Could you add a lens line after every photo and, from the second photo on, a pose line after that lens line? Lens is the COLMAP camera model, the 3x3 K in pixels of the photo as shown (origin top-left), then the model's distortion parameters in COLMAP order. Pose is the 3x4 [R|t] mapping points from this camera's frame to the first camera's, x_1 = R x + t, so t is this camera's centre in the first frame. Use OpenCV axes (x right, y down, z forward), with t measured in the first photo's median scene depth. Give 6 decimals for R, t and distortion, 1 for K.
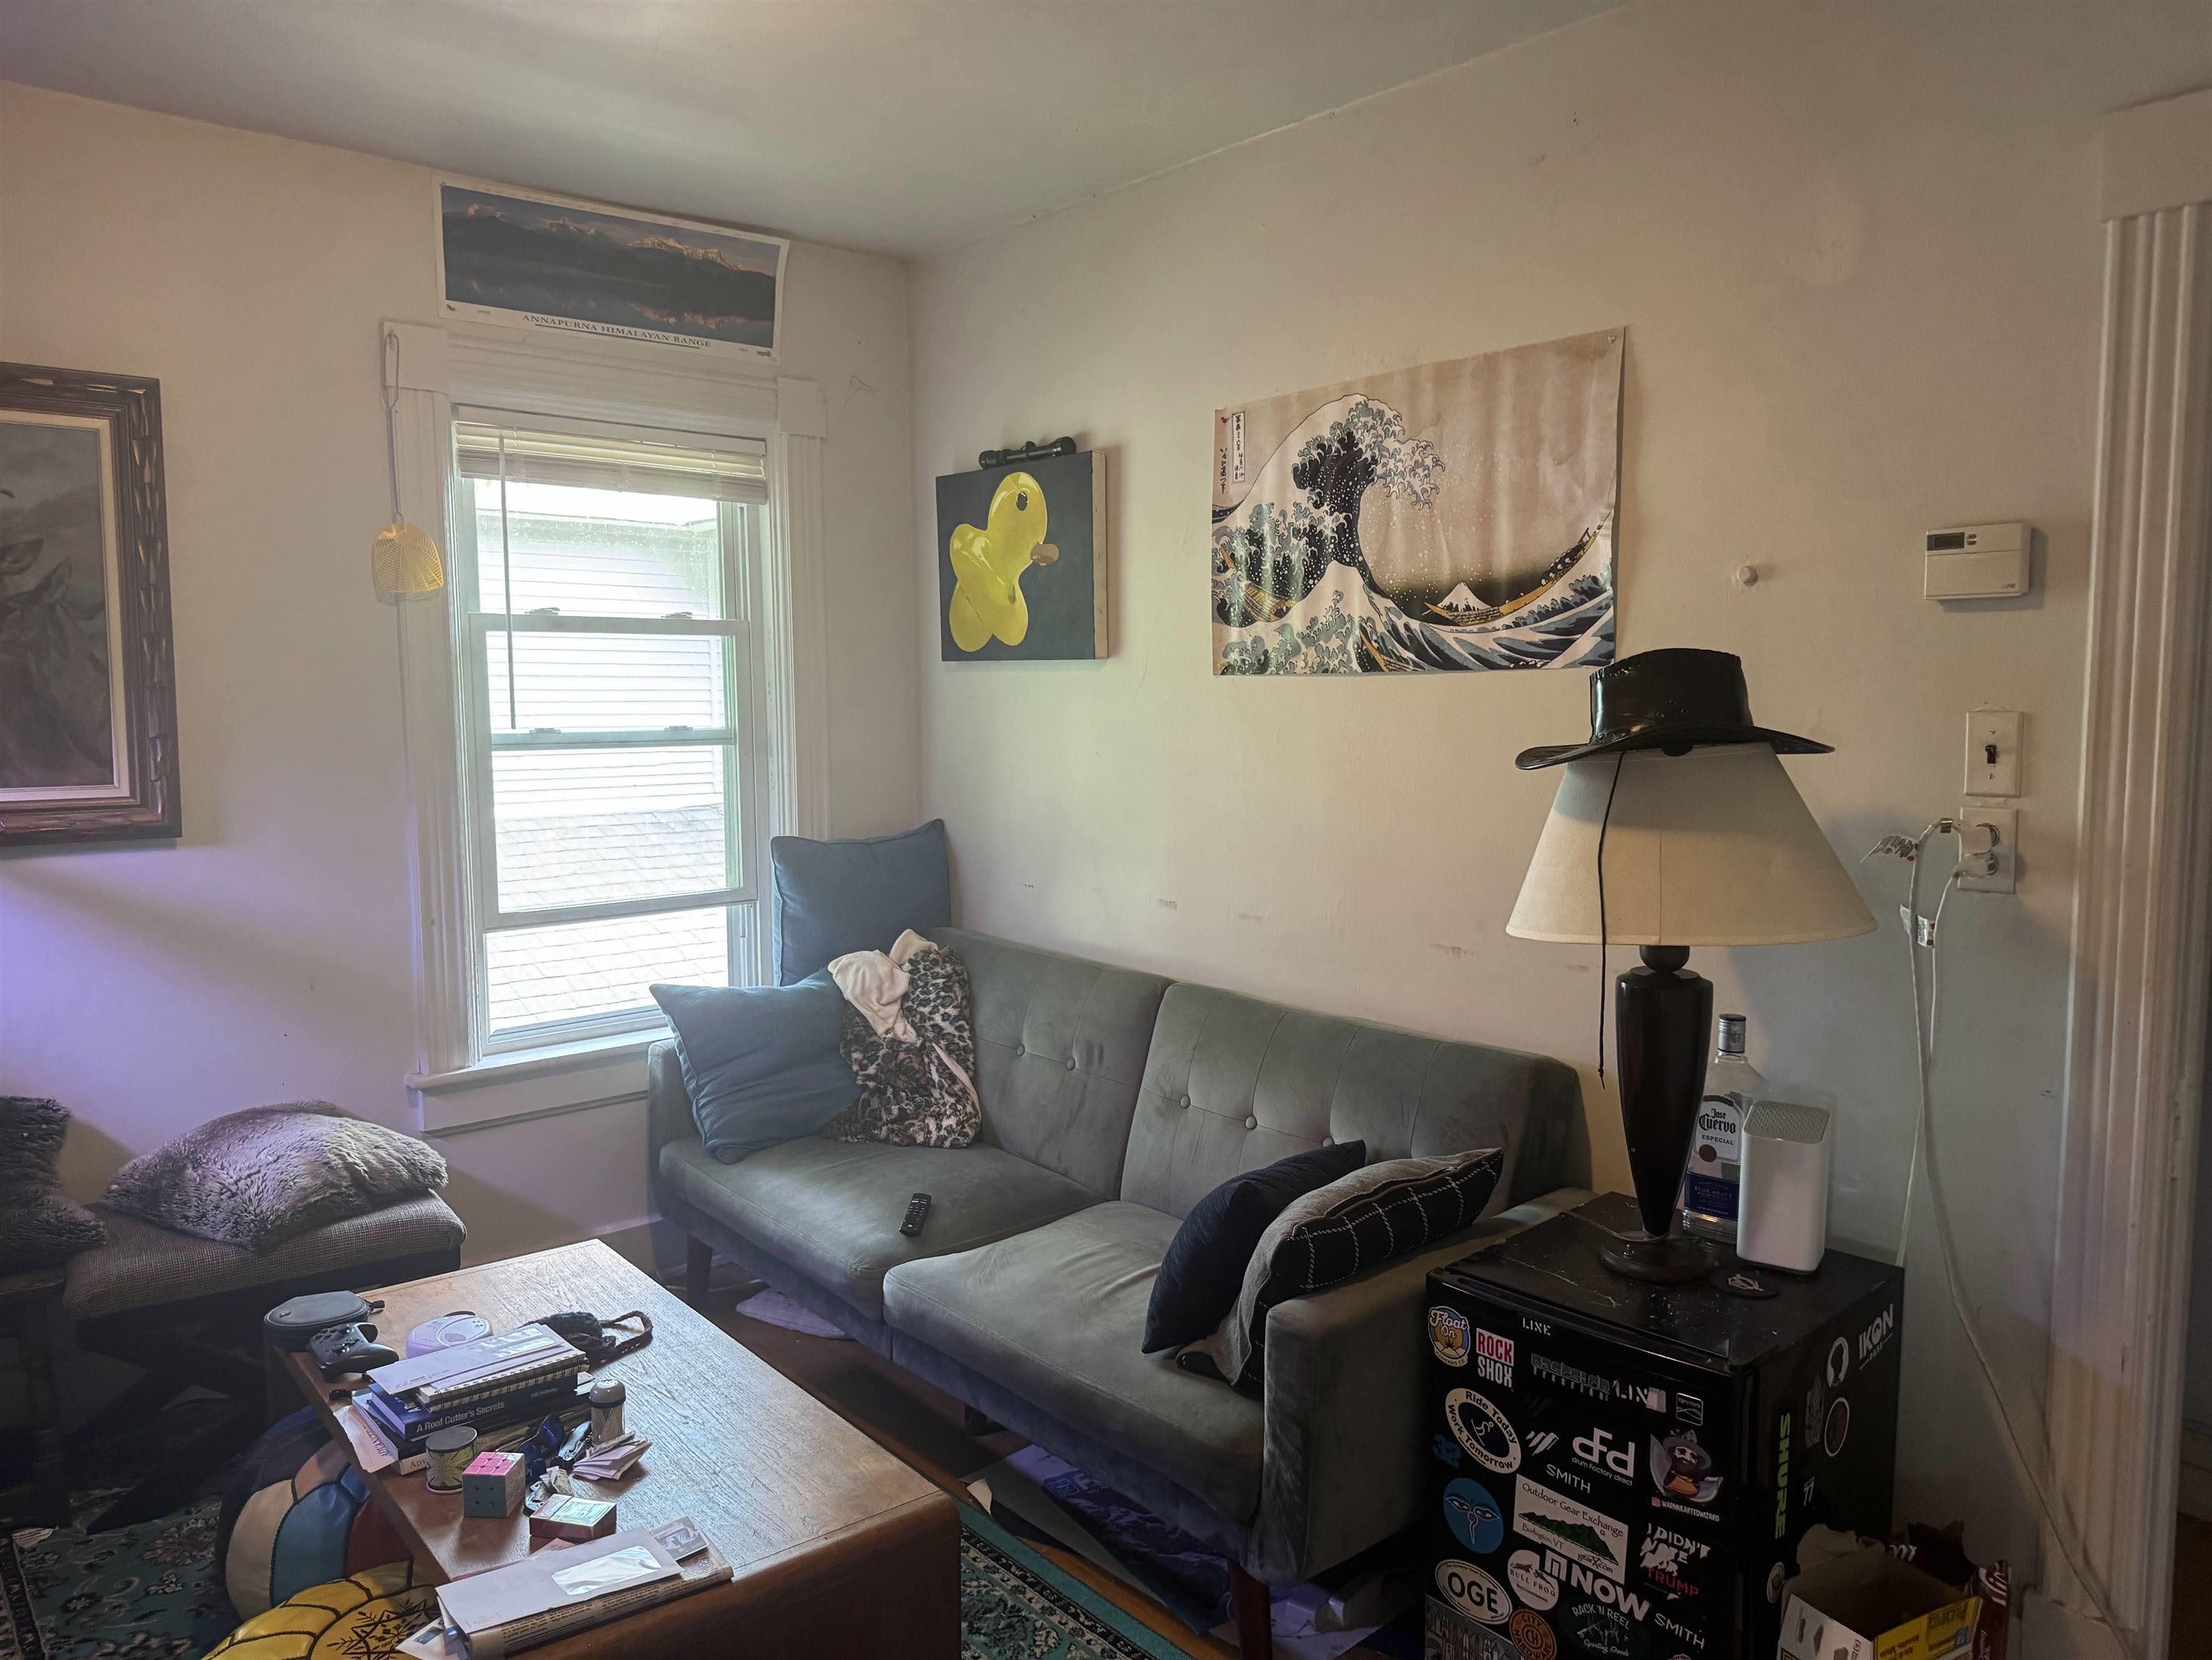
lens RADIAL K [[1479.4, 0, 1107.6], [0, 1479.4, 814.7], [0, 0, 1]] dist [0.029319, -0.069567]
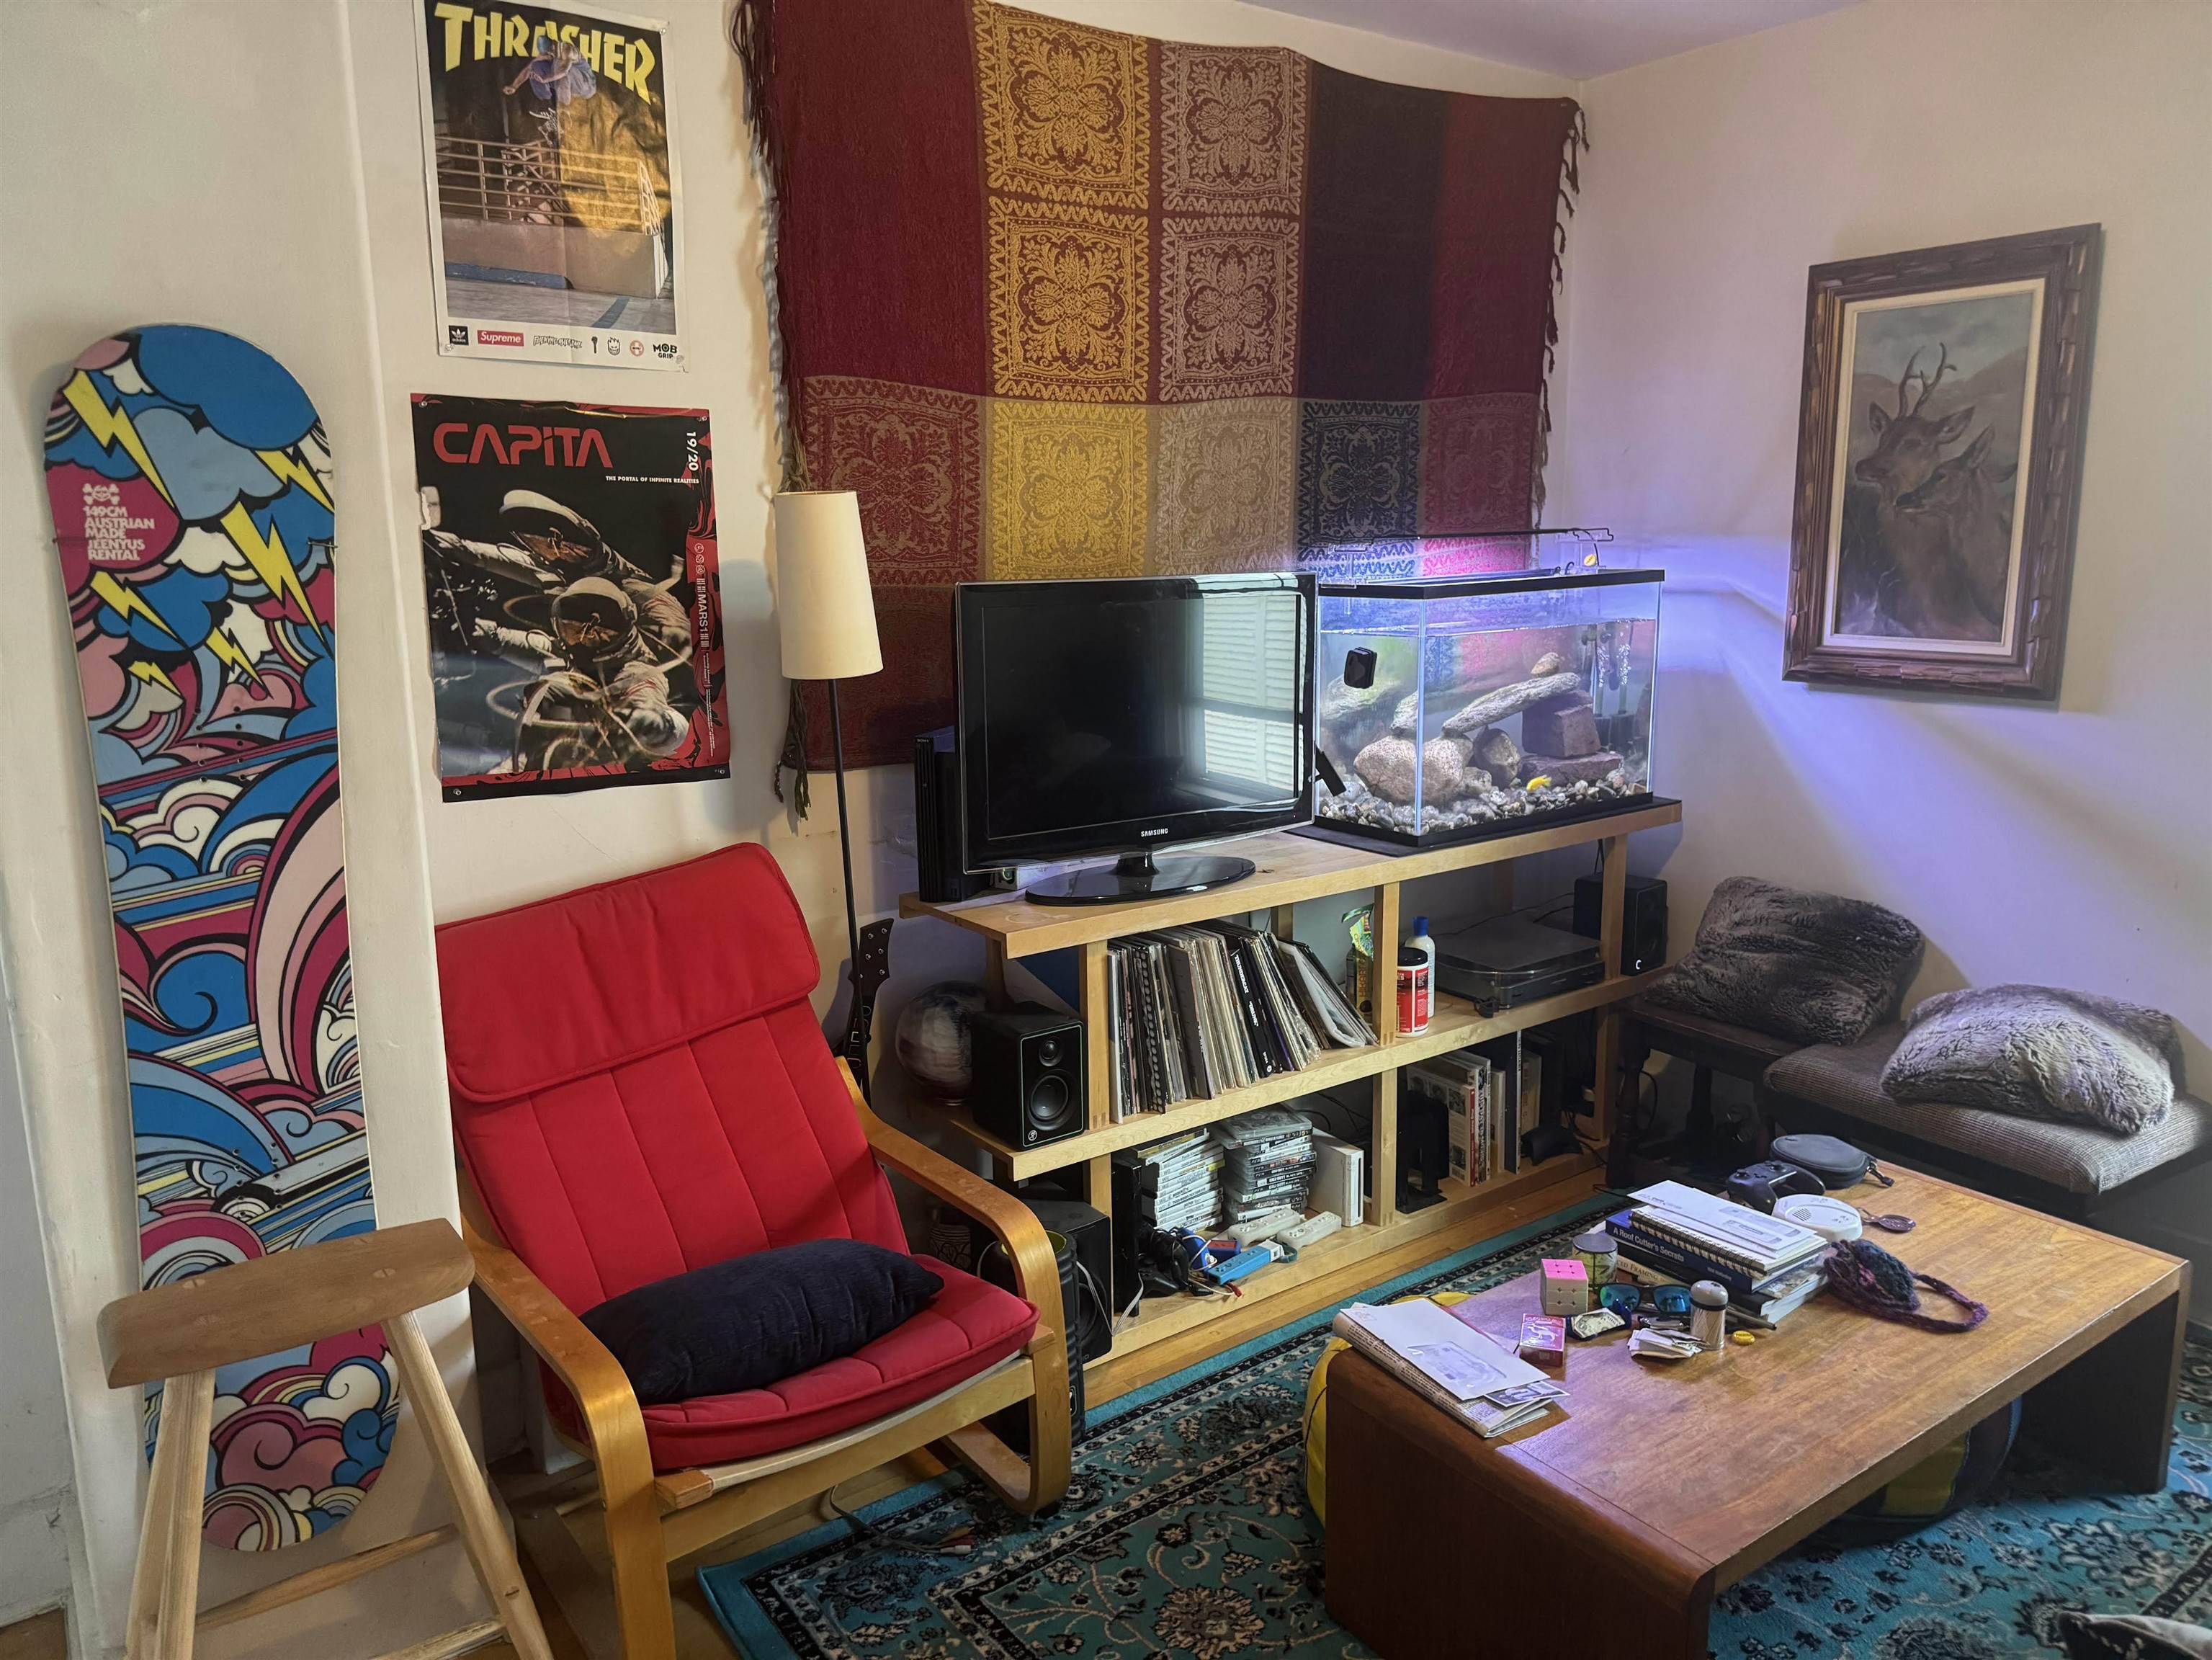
lens RADIAL K [[1479.4, 0, 1107.6], [0, 1479.4, 814.7], [0, 0, 1]] dist [0.029319, -0.069567]
pose [[-0.069279, 0.184342, -0.980418, 0.424839], [-0.066843, 0.979712, 0.188933, -0.057780], [0.995355, 0.078623, -0.055552, 0.452506]]
